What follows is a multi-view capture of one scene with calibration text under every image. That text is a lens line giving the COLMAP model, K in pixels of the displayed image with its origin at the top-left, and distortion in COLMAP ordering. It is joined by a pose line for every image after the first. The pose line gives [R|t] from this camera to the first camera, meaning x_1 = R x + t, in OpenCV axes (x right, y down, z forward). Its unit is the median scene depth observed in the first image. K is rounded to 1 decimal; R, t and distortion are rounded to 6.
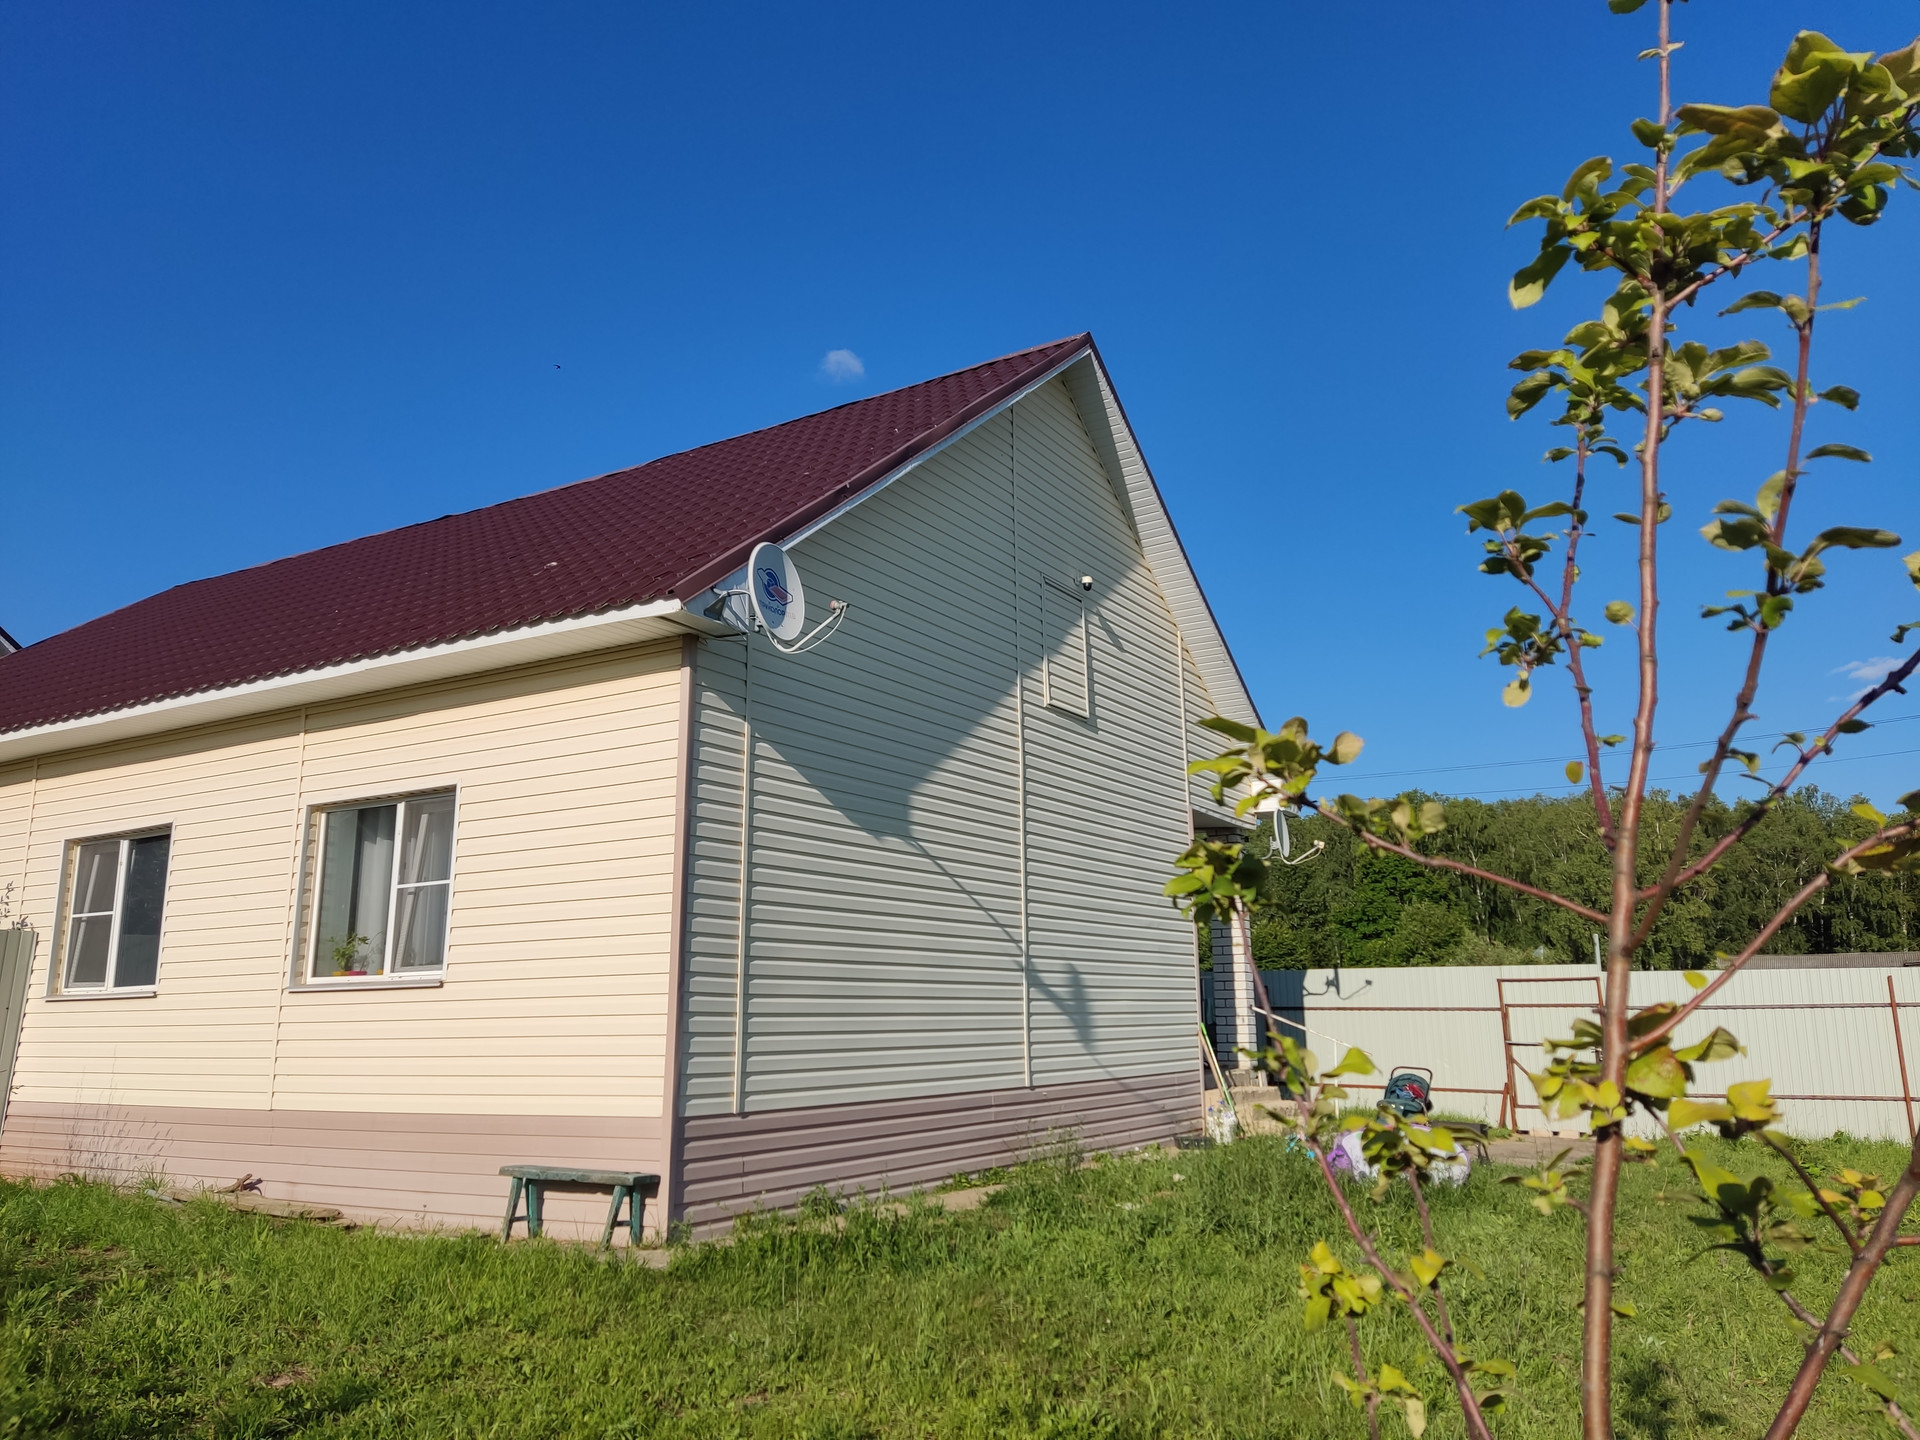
lens RADIAL K [[1439.6, 0, 960.0], [0, 1439.6, 720.0], [0, 0, 1]] dist [0.022769, -0.001567]
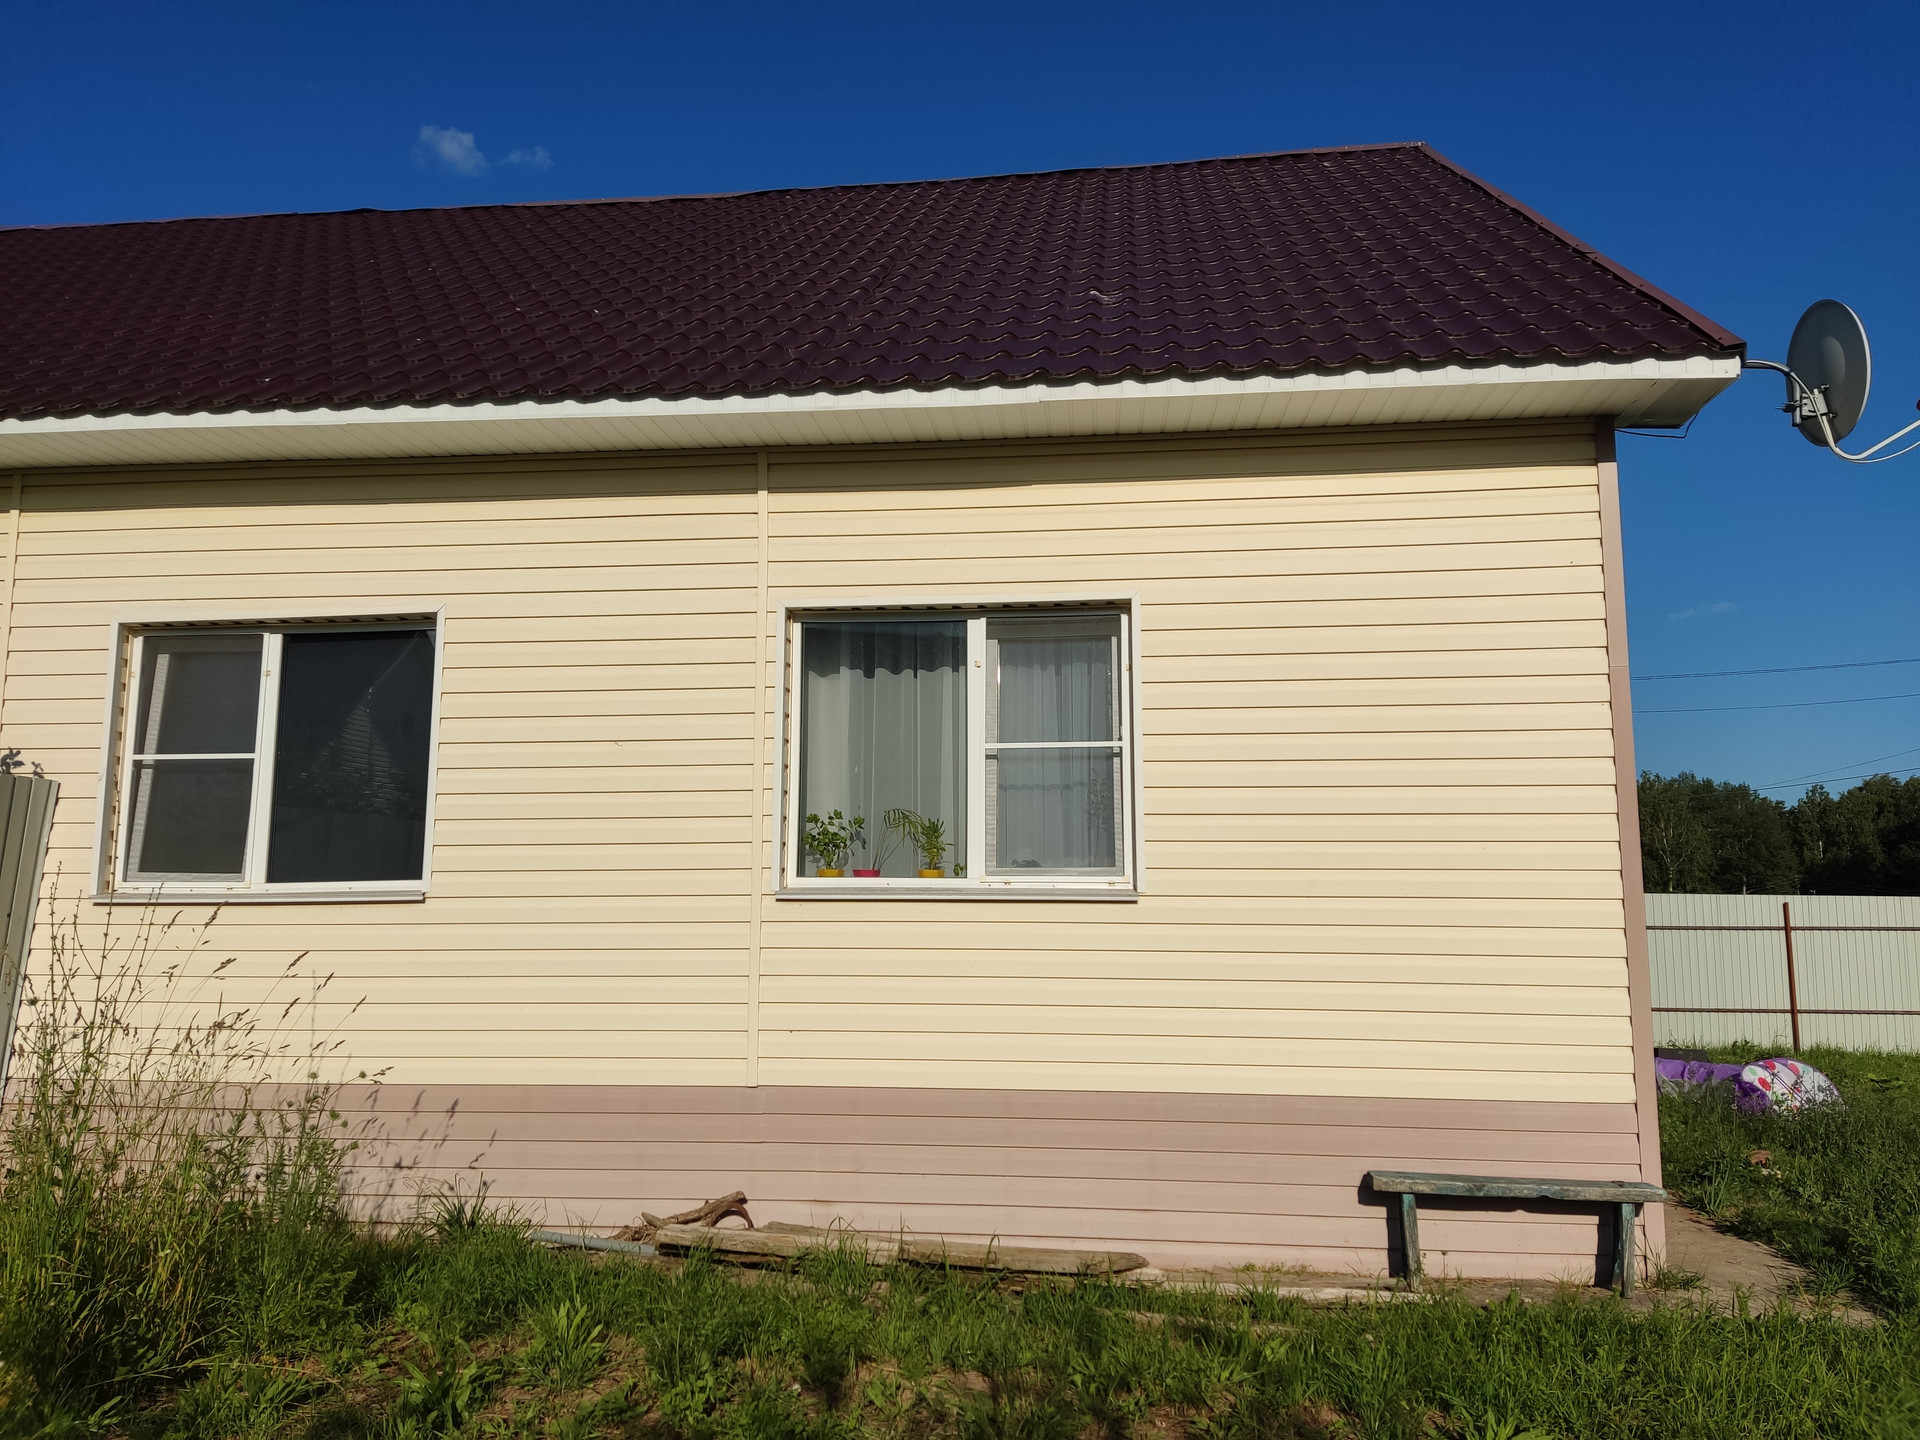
lens RADIAL K [[1383.0, 0, 960.0], [0, 1383.0, 720.0], [0, 0, 1]] dist [0.079012, 0.000677]
pose [[0.909669, 0.069968, 0.409398, -0.640001], [-0.097018, 0.994235, 0.045651, 0.074255], [-0.403843, -0.081246, 0.911213, 0.420278]]
